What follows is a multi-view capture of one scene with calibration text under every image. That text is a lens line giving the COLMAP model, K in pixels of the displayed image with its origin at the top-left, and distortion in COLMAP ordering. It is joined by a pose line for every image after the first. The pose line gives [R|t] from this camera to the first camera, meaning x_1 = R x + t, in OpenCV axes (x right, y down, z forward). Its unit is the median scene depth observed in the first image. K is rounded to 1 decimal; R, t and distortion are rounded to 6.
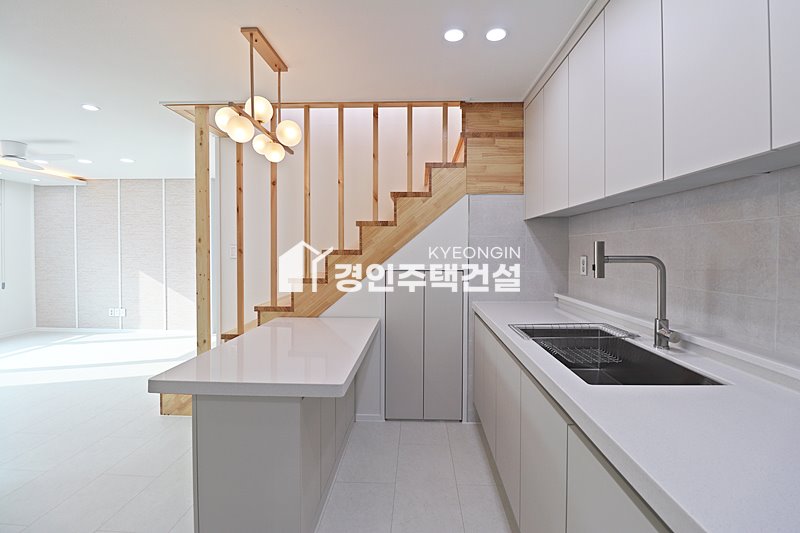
lens RADIAL K [[370.9, 0, 412.6], [0, 370.9, 257.7], [0, 0, 1]] dist [-0.007171, -0.009062]
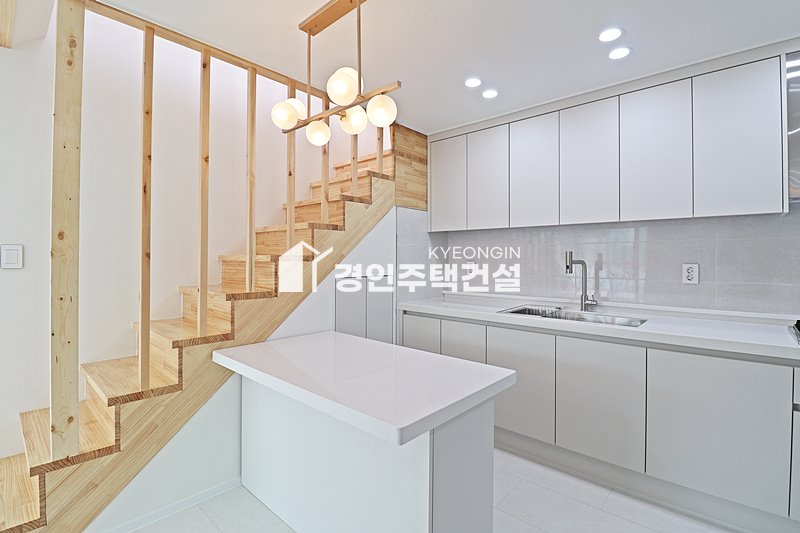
lens RADIAL K [[370.9, 0, 404.7], [0, 370.9, 258.5], [0, 0, 1]] dist [-0.007171, -0.009062]
pose [[0.641912, 0.001692, 0.766776, -0.673277], [0.015275, 0.999771, -0.014994, 0.002397], [-0.766626, 0.021337, 0.641739, 0.273563]]
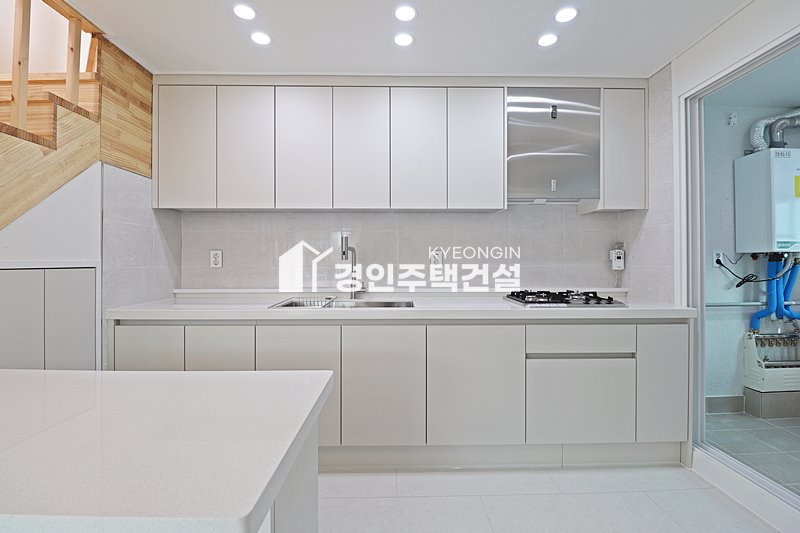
lens RADIAL K [[370.9, 0, 406.1], [0, 370.9, 260.8], [0, 0, 1]] dist [-0.007171, -0.009062]
pose [[-0.049880, 0.001207, 0.998754, -0.590530], [0.022236, 0.999753, -0.000098, 0.035813], [-0.998508, 0.022203, -0.049894, 0.442088]]
